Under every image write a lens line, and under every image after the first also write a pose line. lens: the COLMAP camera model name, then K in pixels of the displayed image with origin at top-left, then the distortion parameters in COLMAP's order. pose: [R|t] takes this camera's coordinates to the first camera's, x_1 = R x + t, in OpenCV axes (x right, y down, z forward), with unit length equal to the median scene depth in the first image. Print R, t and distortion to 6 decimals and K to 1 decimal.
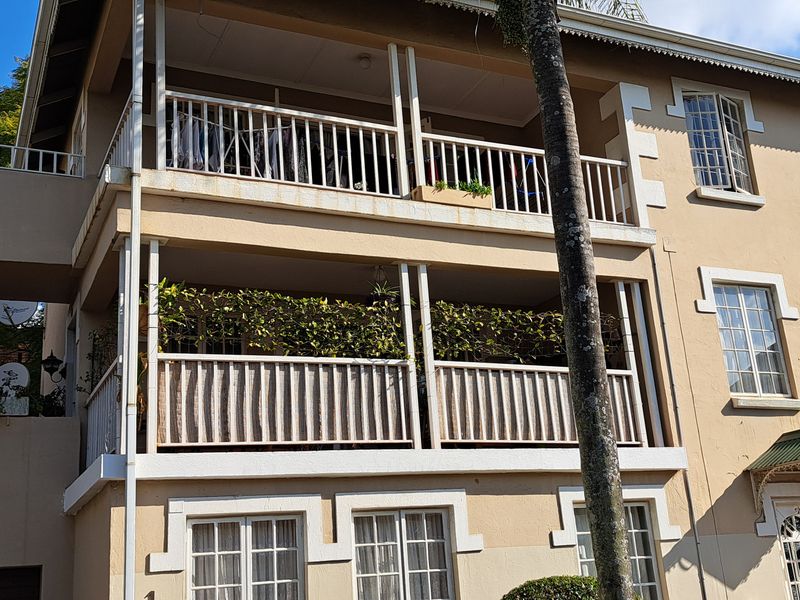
lens RADIAL K [[918.1, 0, 399.1], [0, 918.1, 316.7], [0, 0, 1]] dist [0.147484, -0.001150]
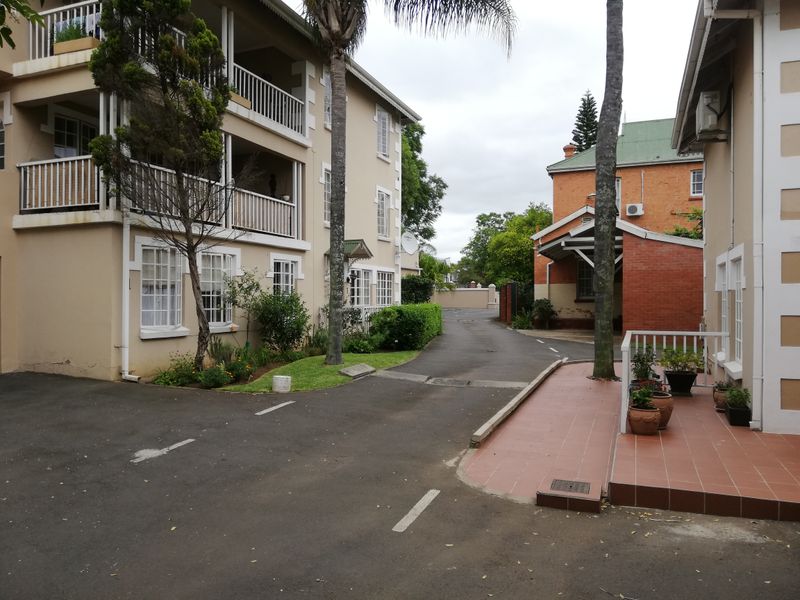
lens RADIAL K [[598.9, 0, 400.0], [0, 598.9, 300.0], [0, 0, 1]] dist [-0.000296, -0.009971]
pose [[0.730526, 0.084018, 0.677697, -0.519870], [-0.265502, 0.949269, 0.168512, -0.032283], [-0.629158, -0.303033, 0.715773, -0.253515]]
